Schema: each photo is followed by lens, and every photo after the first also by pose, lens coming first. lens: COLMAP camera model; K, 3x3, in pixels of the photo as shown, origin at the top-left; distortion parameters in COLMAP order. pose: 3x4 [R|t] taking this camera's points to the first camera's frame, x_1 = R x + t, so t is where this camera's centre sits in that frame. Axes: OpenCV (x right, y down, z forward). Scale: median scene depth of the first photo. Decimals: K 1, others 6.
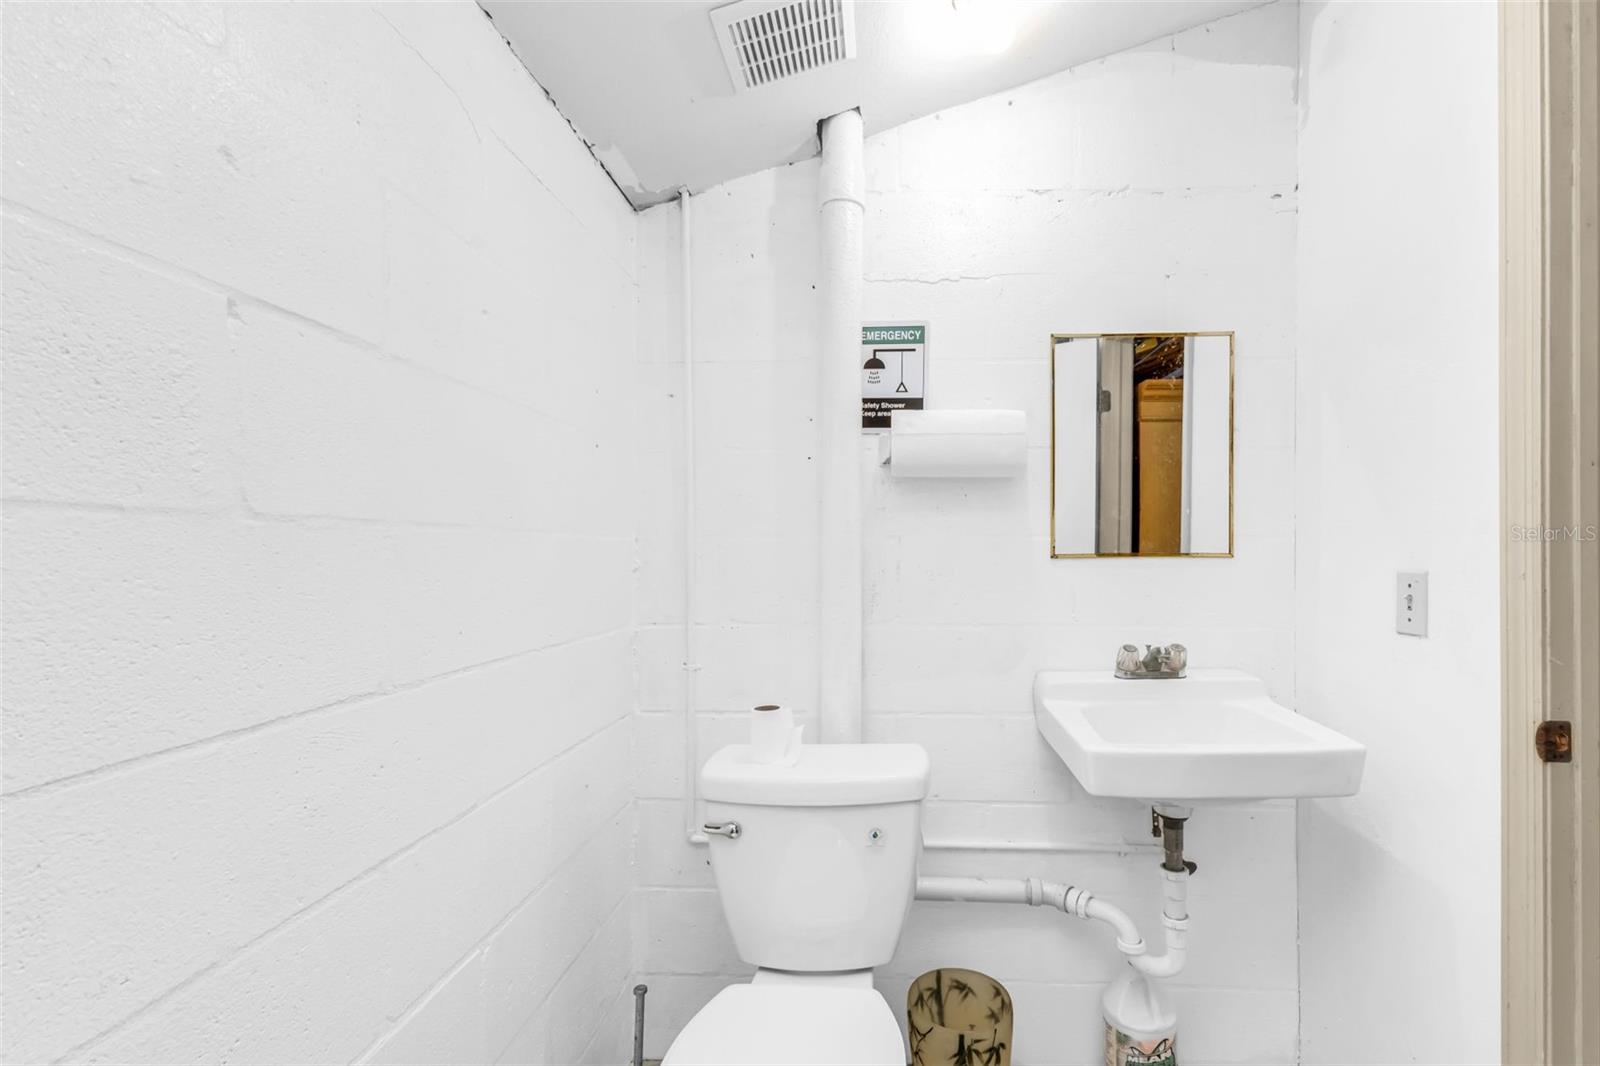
lens RADIAL K [[749.2, 0, 800.0], [0, 749.2, 533.0], [0, 0, 1]] dist [-0.000776, -0.000158]
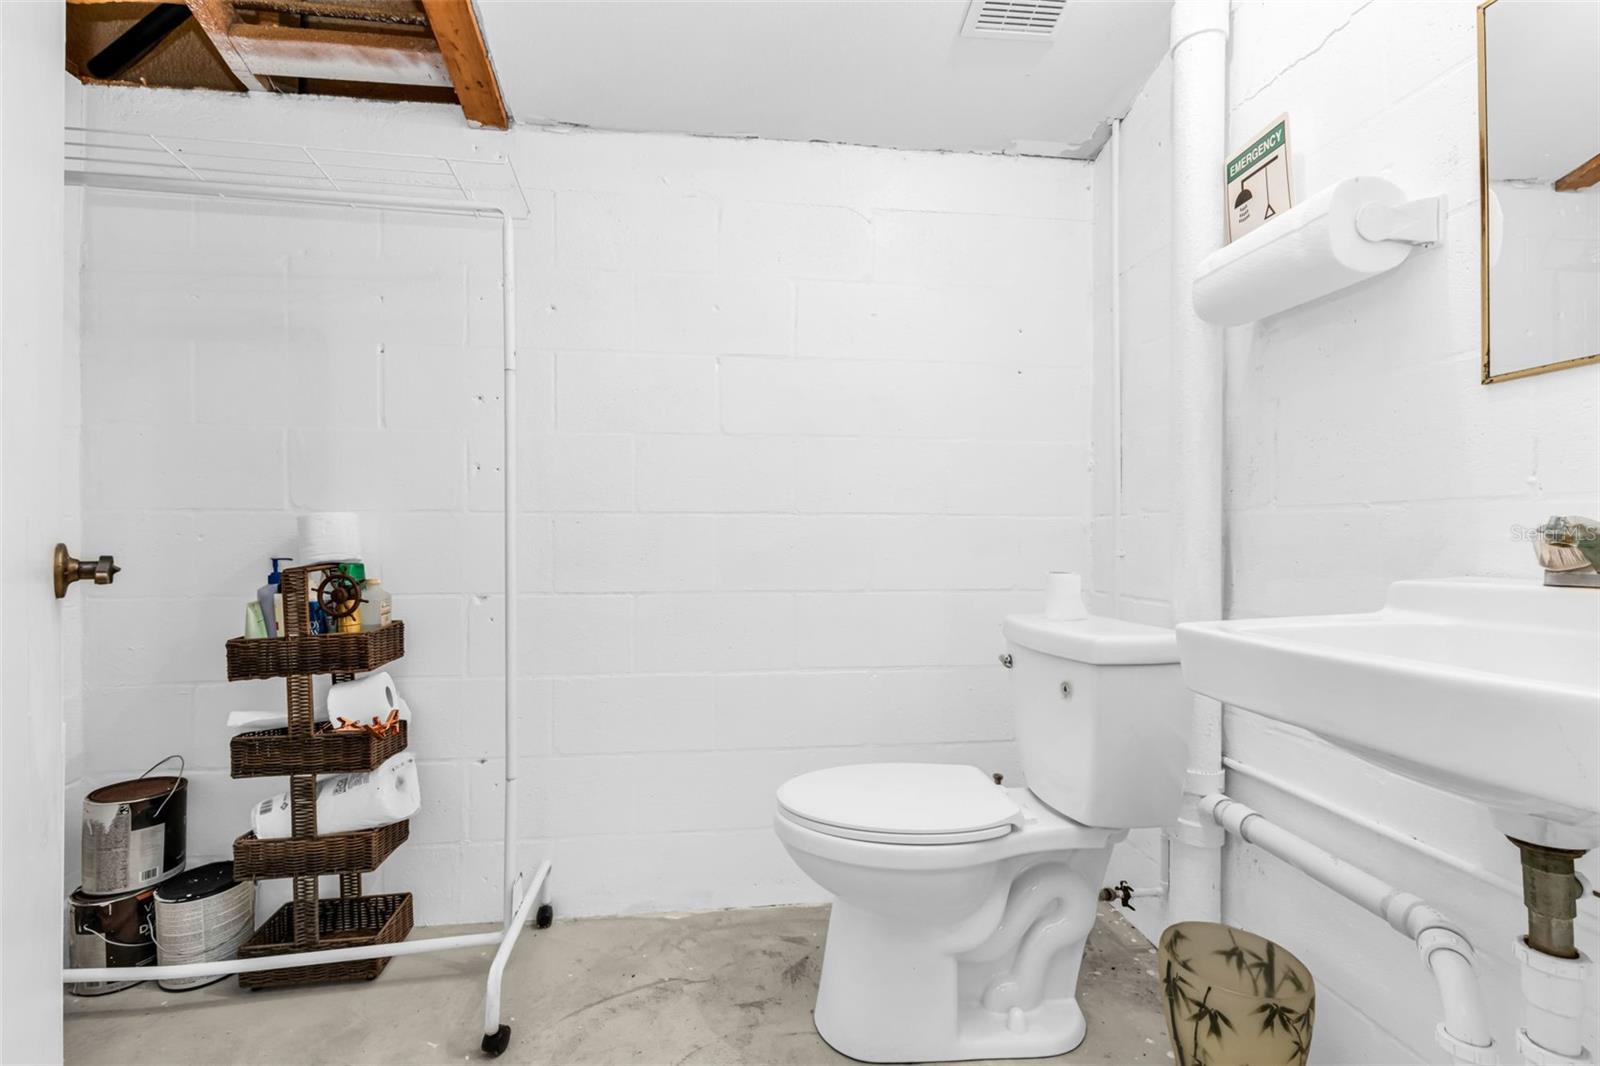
lens RADIAL K [[694.1, 0, 795.5], [0, 694.1, 528.3], [0, 0, 1]] dist [0.008126, -0.000155]
pose [[0.150642, -0.005102, -0.988575, 0.830274], [0.005883, 0.999974, -0.004265, 0.151522], [0.988571, -0.005173, 0.150668, 0.401124]]
